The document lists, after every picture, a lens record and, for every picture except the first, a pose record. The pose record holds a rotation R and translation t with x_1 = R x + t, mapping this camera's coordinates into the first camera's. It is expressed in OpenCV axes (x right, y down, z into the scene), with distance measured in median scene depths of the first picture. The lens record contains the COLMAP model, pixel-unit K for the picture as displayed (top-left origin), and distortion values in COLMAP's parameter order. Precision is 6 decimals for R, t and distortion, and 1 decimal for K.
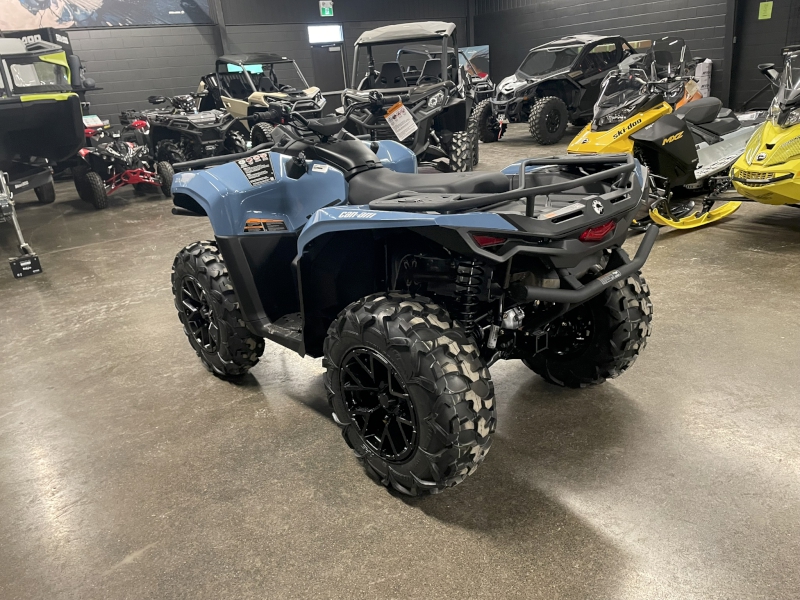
lens RADIAL K [[599.8, 0, 401.1], [0, 599.8, 308.5], [0, 0, 1]] dist [0.083389, -0.105046]
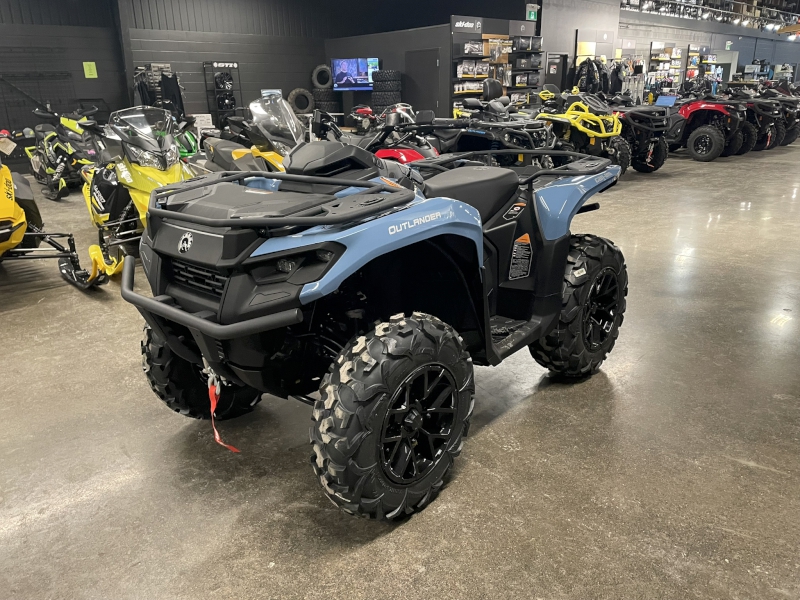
lens RADIAL K [[603.8, 0, 395.1], [0, 603.8, 303.4], [0, 0, 1]] dist [0.083203, -0.106731]
pose [[-0.113533, -0.238958, 0.964370, -0.418506], [0.390803, 0.881662, 0.264472, -0.130388], [-0.913446, 0.406905, -0.006712, 0.438070]]
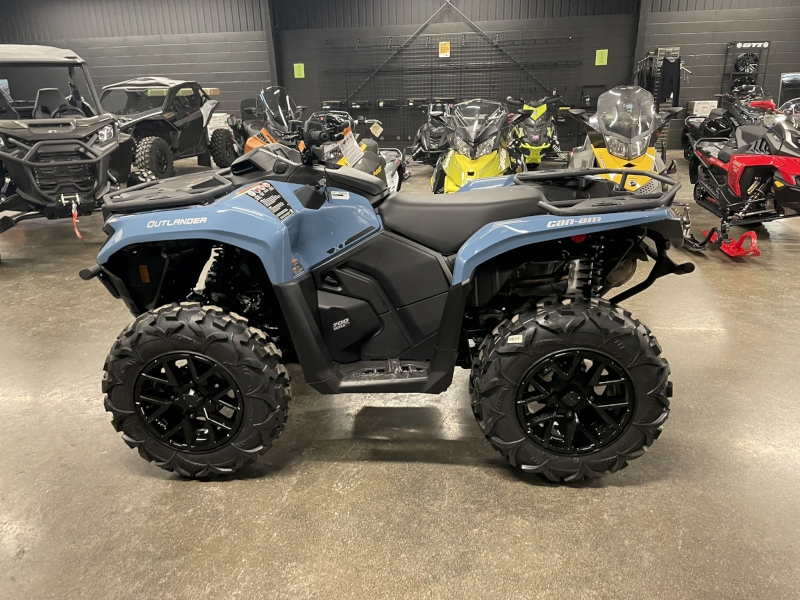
lens RADIAL K [[599.8, 0, 401.1], [0, 599.8, 308.5], [0, 0, 1]] dist [0.083389, -0.105046]
pose [[0.707614, -0.174973, 0.684592, -0.283263], [0.223499, 0.974537, 0.018064, -0.026045], [-0.670321, 0.140223, 0.728702, 0.125133]]
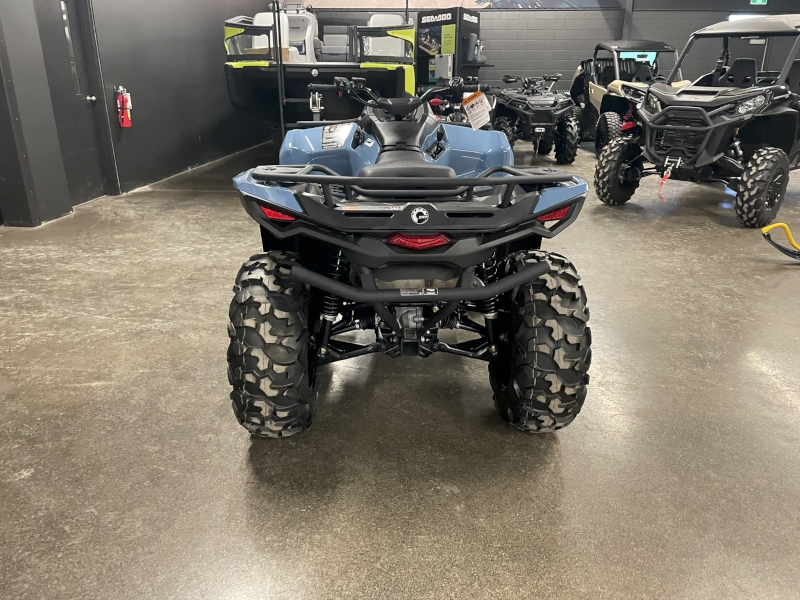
lens RADIAL K [[599.8, 0, 401.1], [0, 599.8, 308.5], [0, 0, 1]] dist [0.083389, -0.105046]
pose [[0.770913, 0.306105, -0.558564, 0.242799], [-0.294155, 0.948929, 0.114050, -0.035900], [0.564949, 0.076381, 0.821583, 0.065040]]
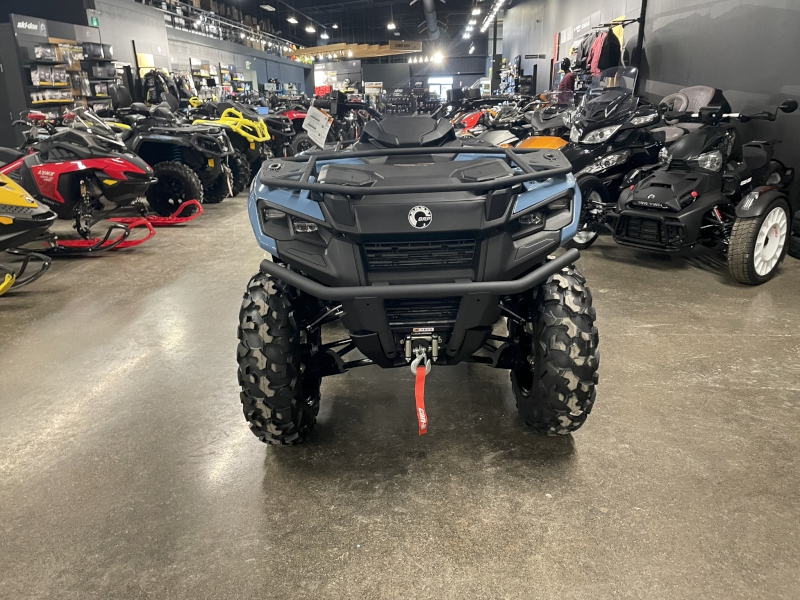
lens RADIAL K [[599.8, 0, 401.1], [0, 599.8, 308.5], [0, 0, 1]] dist [0.083389, -0.105046]
pose [[-0.759764, -0.110951, 0.640663, -0.297649], [0.318708, 0.795294, 0.515687, -0.226152], [-0.566731, 0.595984, -0.568875, 0.694405]]
